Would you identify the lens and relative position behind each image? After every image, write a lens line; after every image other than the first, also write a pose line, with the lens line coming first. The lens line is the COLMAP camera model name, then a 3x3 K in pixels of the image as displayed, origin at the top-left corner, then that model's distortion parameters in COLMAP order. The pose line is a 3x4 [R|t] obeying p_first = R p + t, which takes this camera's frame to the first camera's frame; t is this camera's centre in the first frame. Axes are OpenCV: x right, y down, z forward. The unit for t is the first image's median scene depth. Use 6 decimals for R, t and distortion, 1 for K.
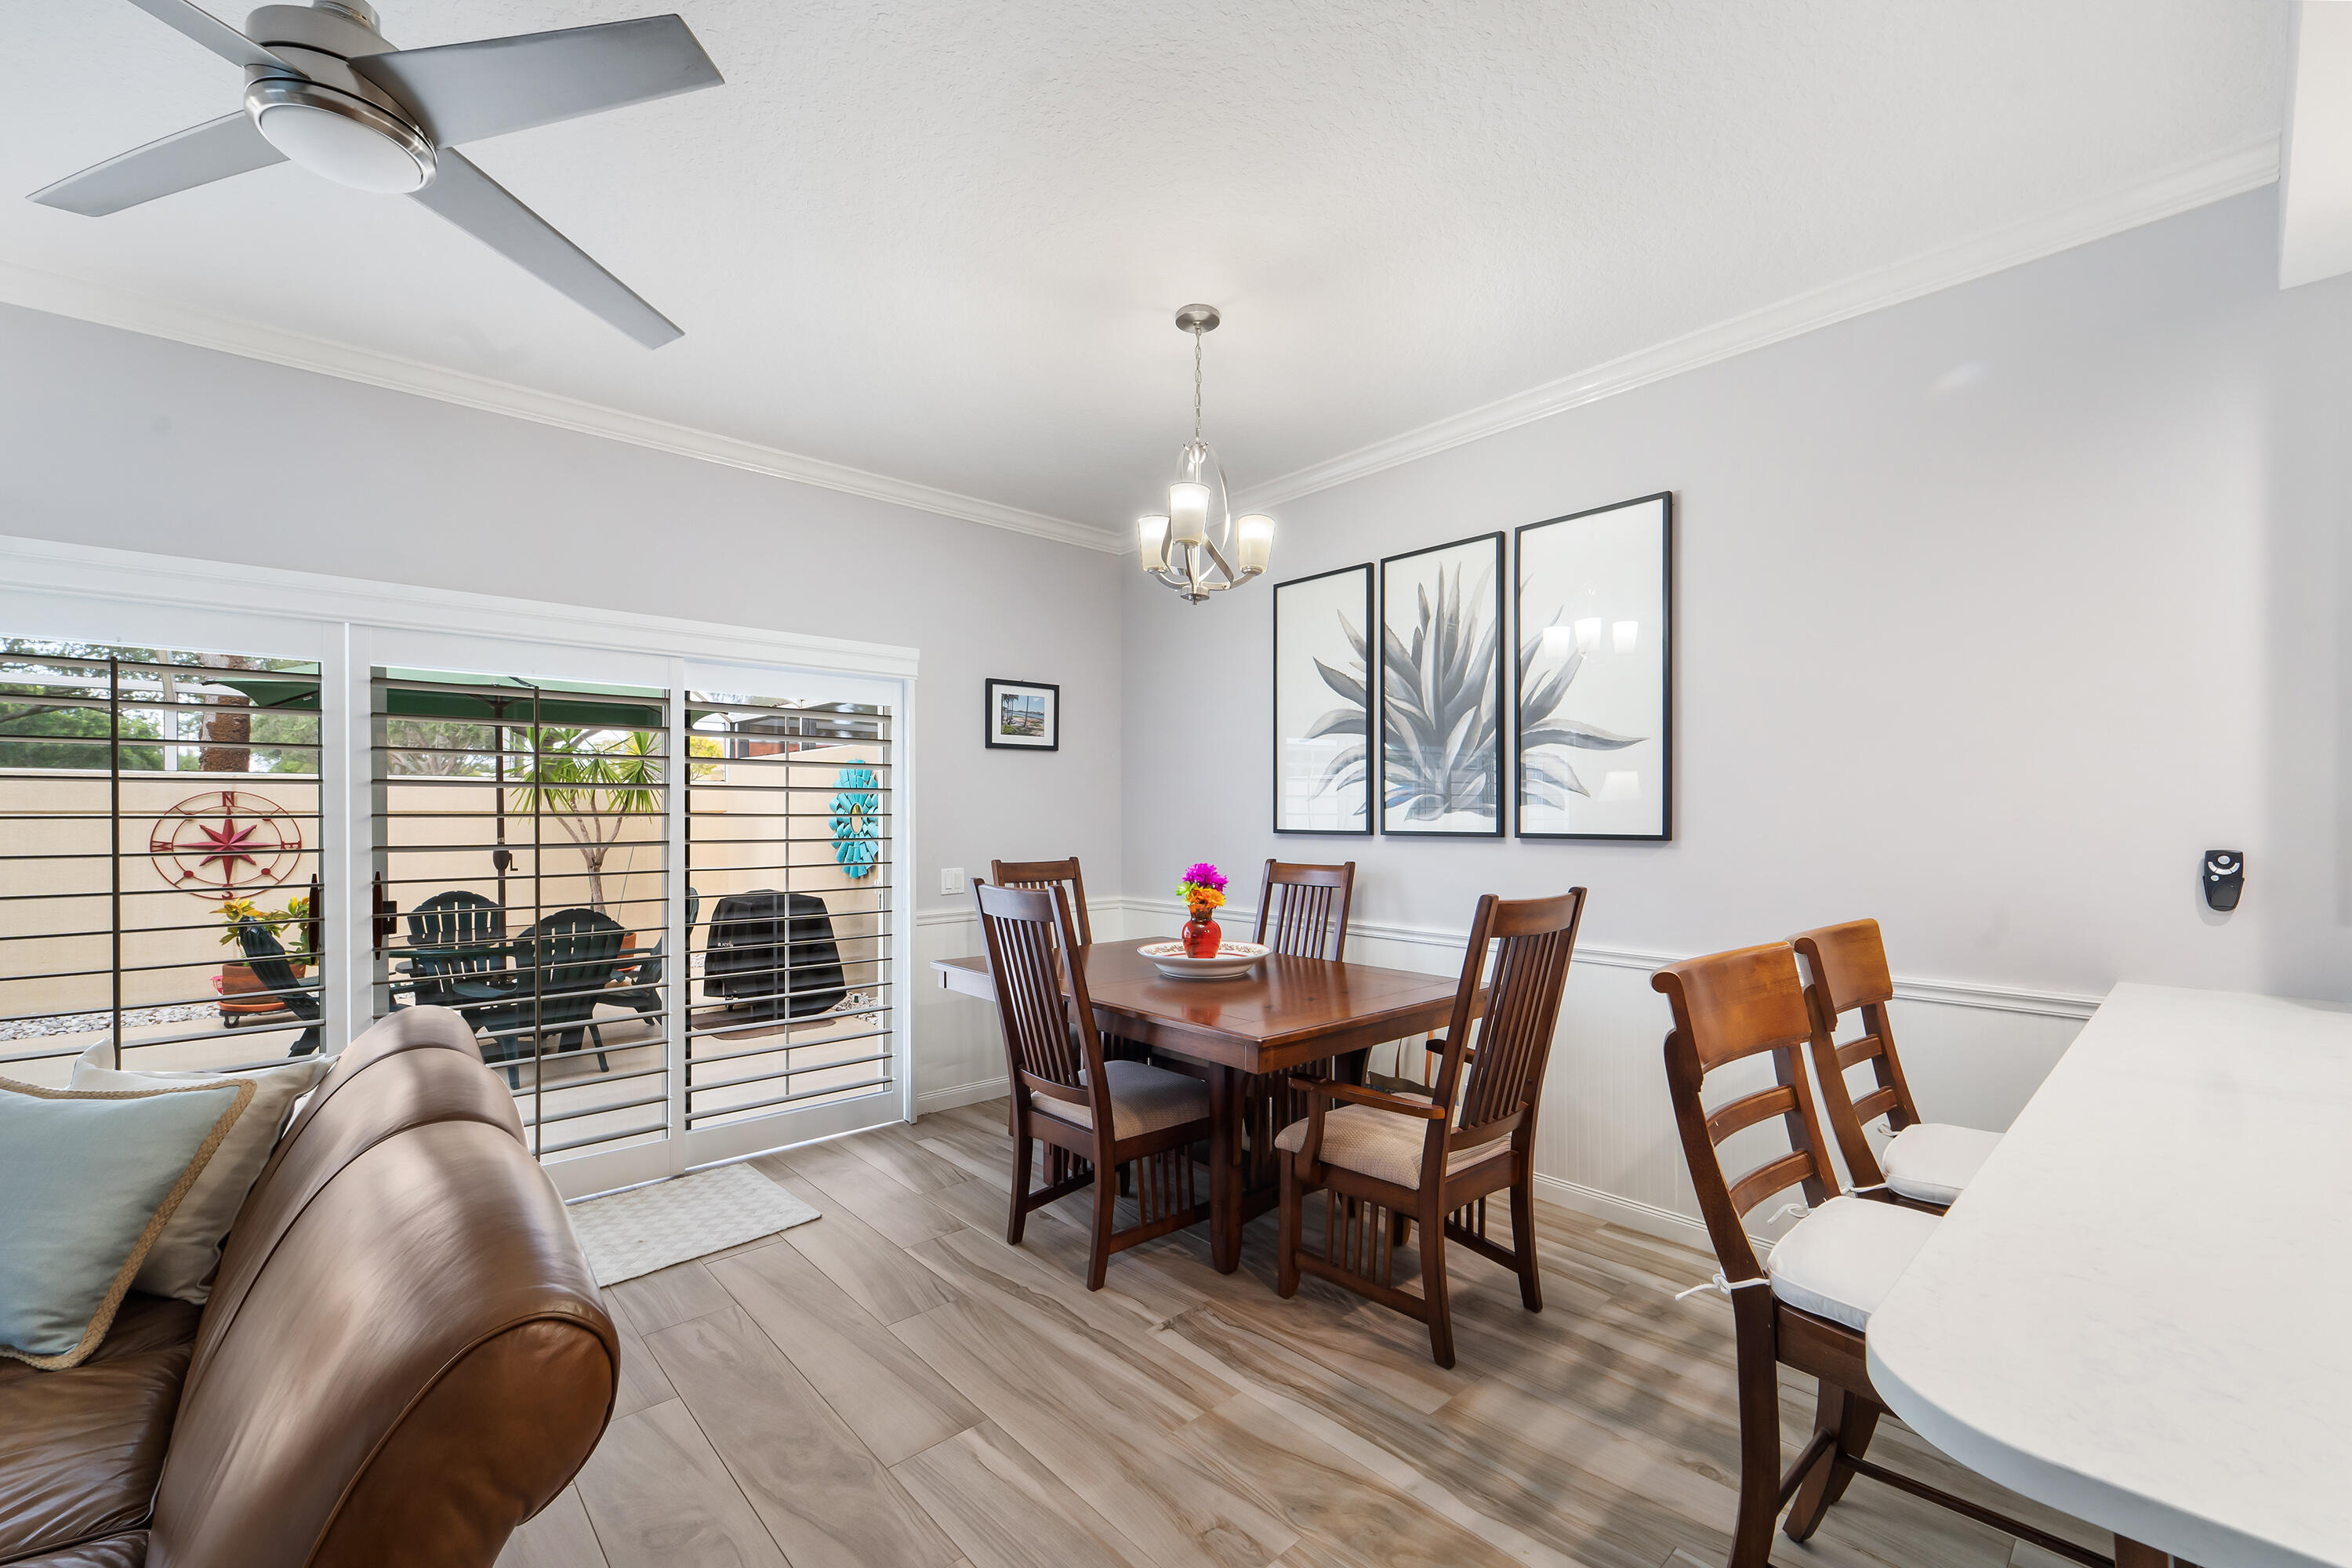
lens RADIAL K [[976.3, 0, 1234.0], [0, 976.3, 825.1], [0, 0, 1]] dist [0.003364, -0.002686]
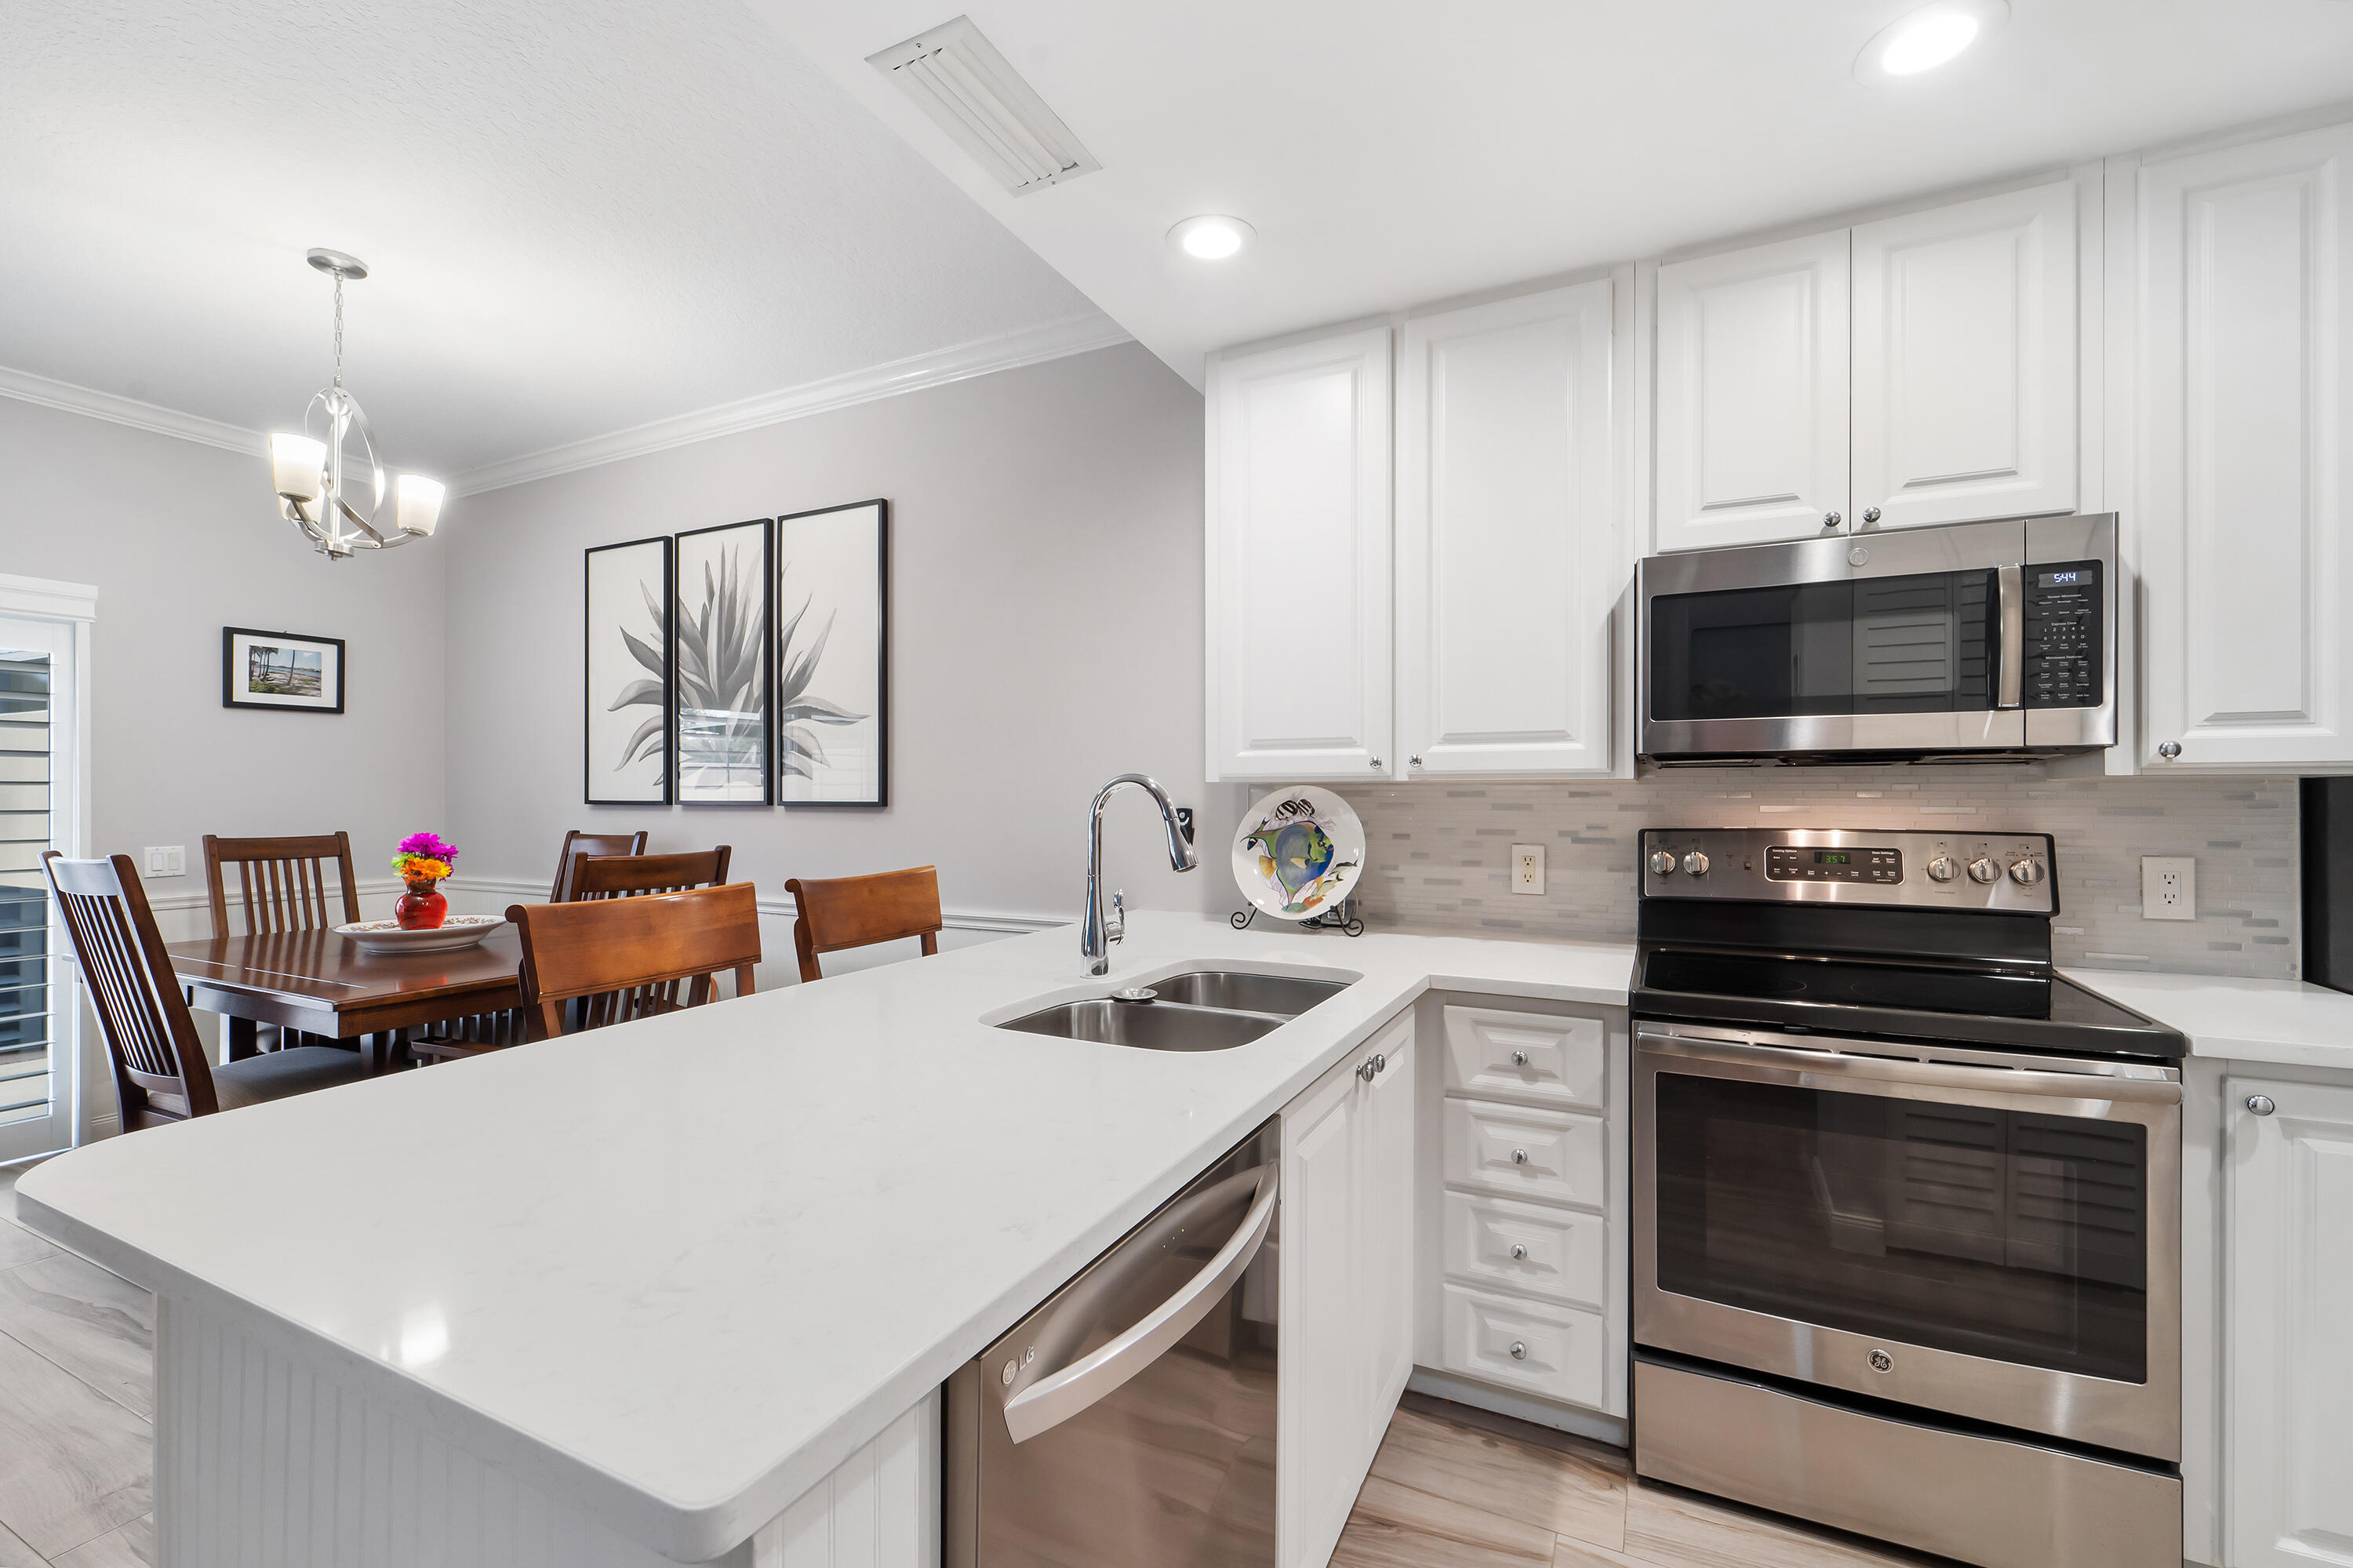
lens RADIAL K [[976.8, 0, 1192.3], [0, 976.8, 789.0], [0, 0, 1]] dist [0.003364, -0.002686]
pose [[0.933305, 0.006627, 0.359023, 0.285530], [0.000890, 0.999784, -0.020768, 0.015239], [-0.359083, 0.019703, 0.933098, -0.139107]]
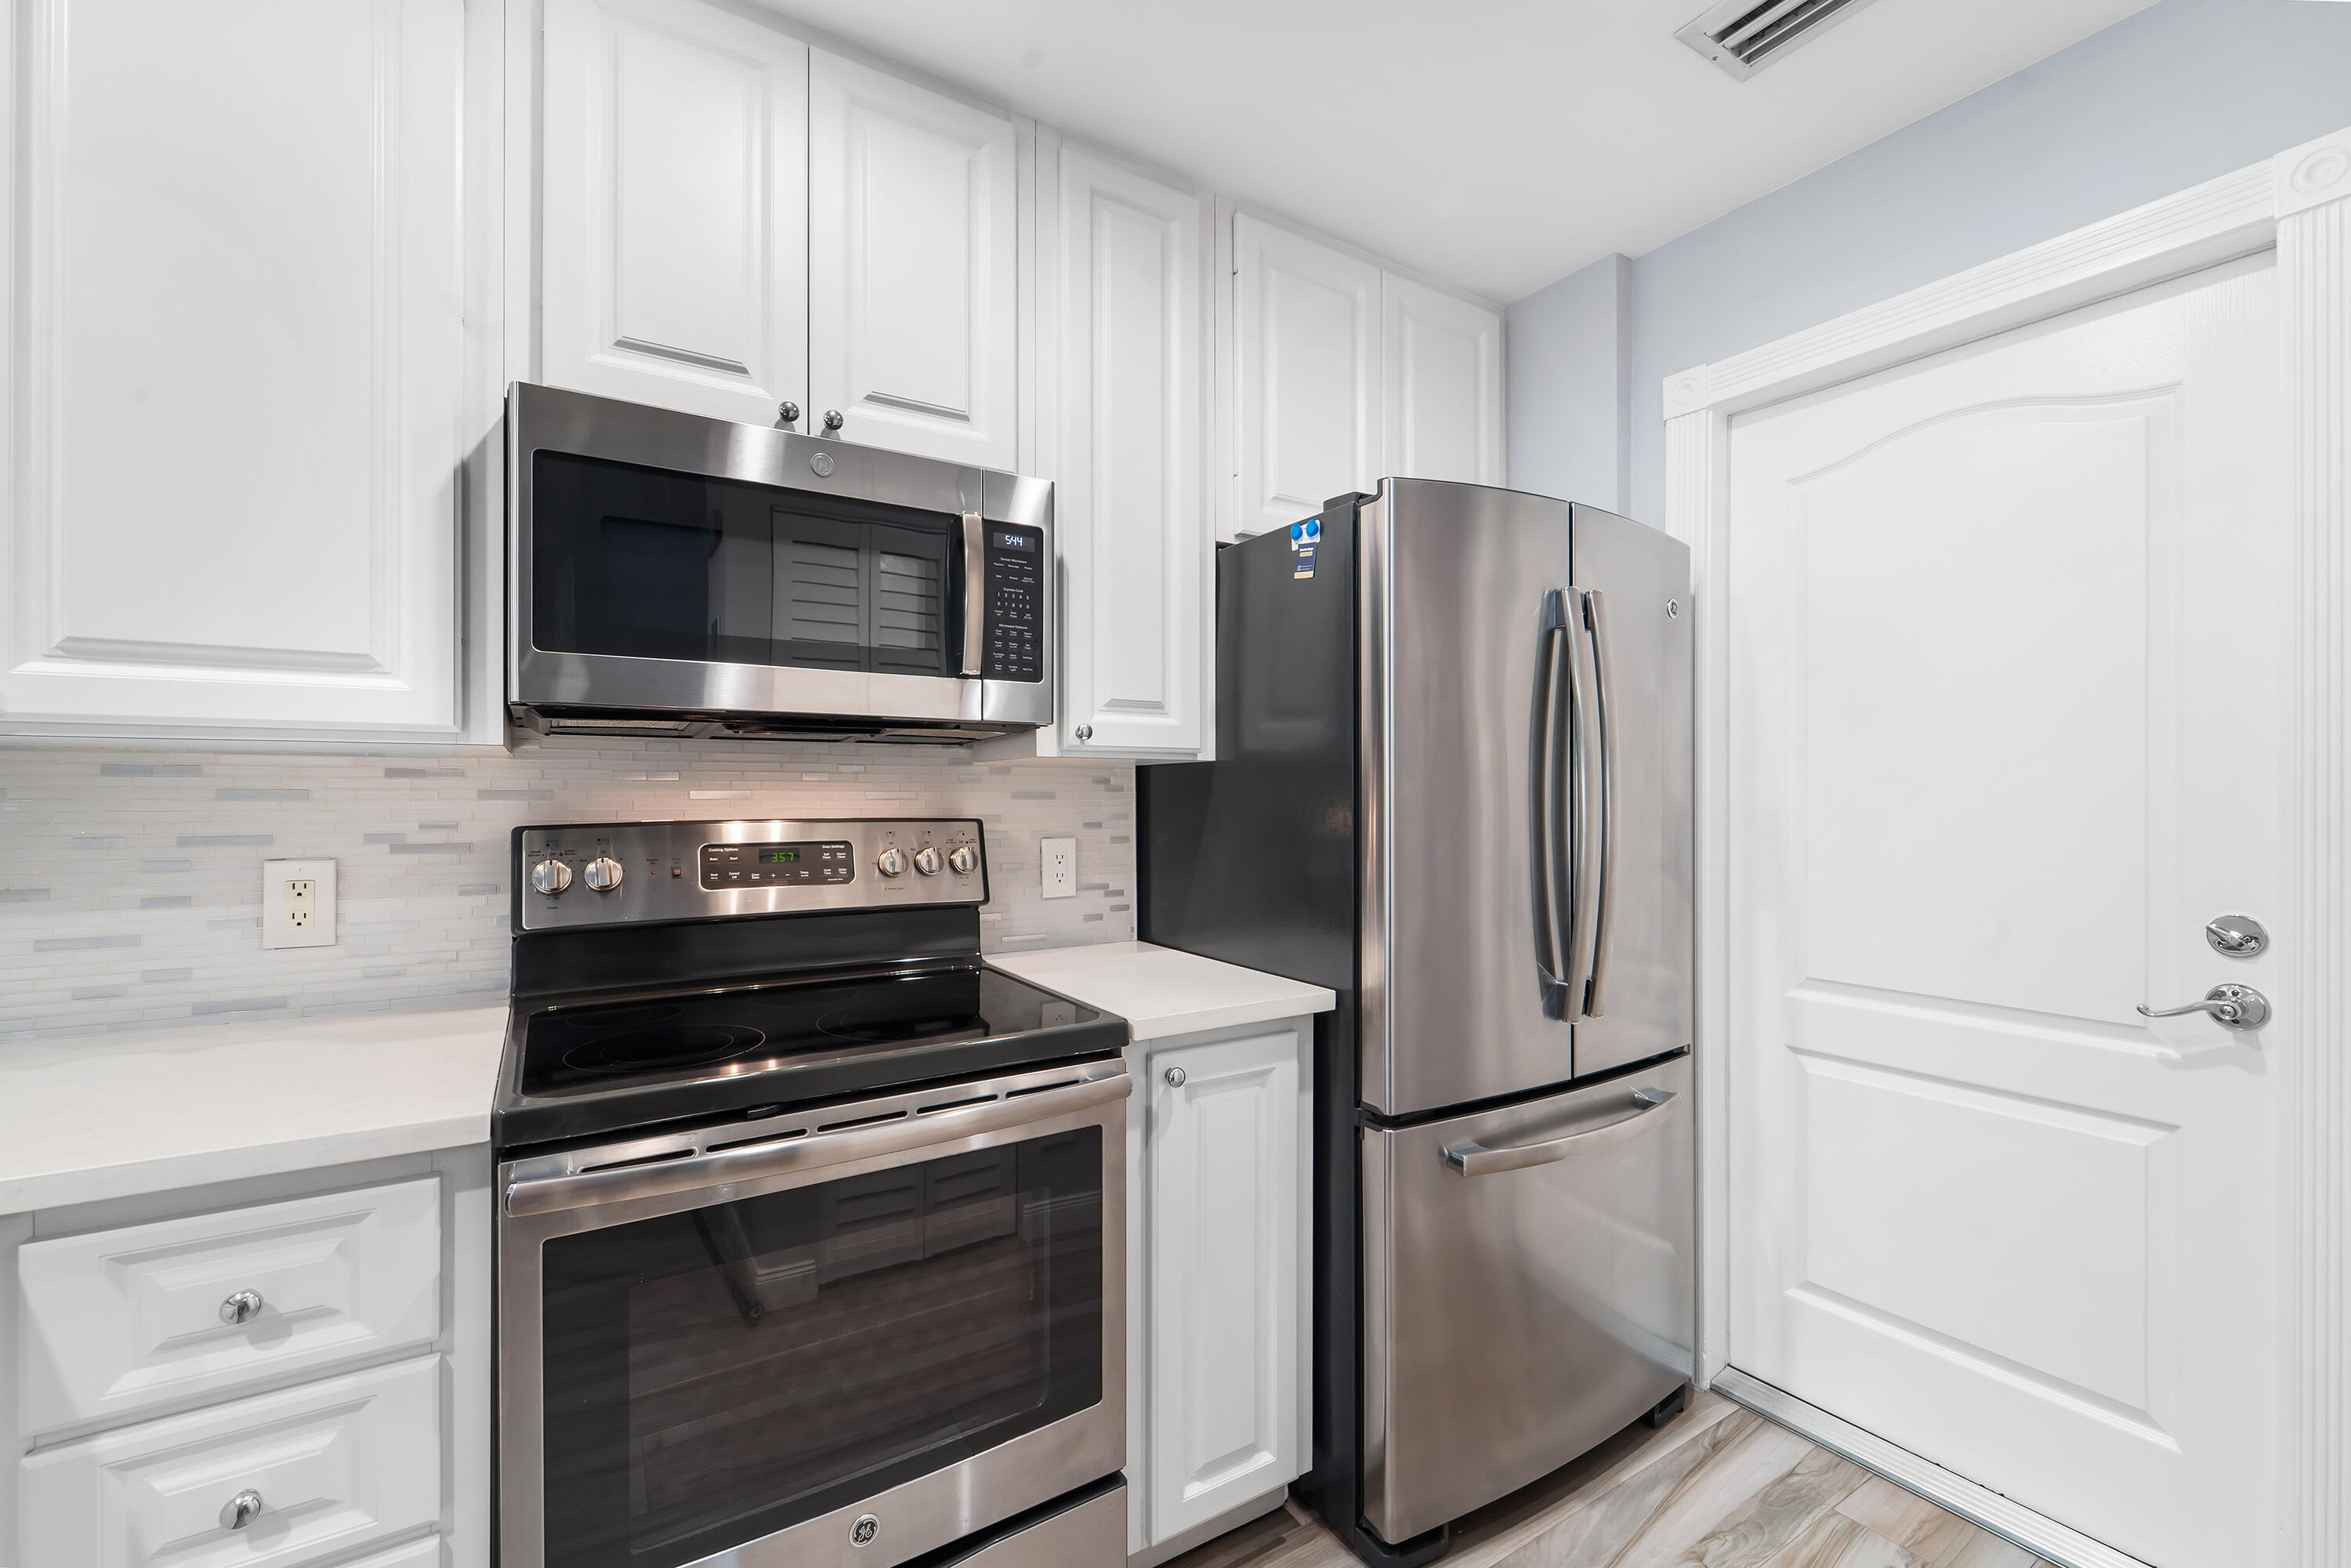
lens RADIAL K [[975.9, 0, 1161.9], [0, 975.9, 800.4], [0, 0, 1]] dist [0.003364, -0.002686]
pose [[0.190533, -0.002559, 0.981677, 0.419834], [0.012404, 0.999923, 0.000200, 0.020138], [-0.981602, 0.012139, 0.190550, -0.009712]]
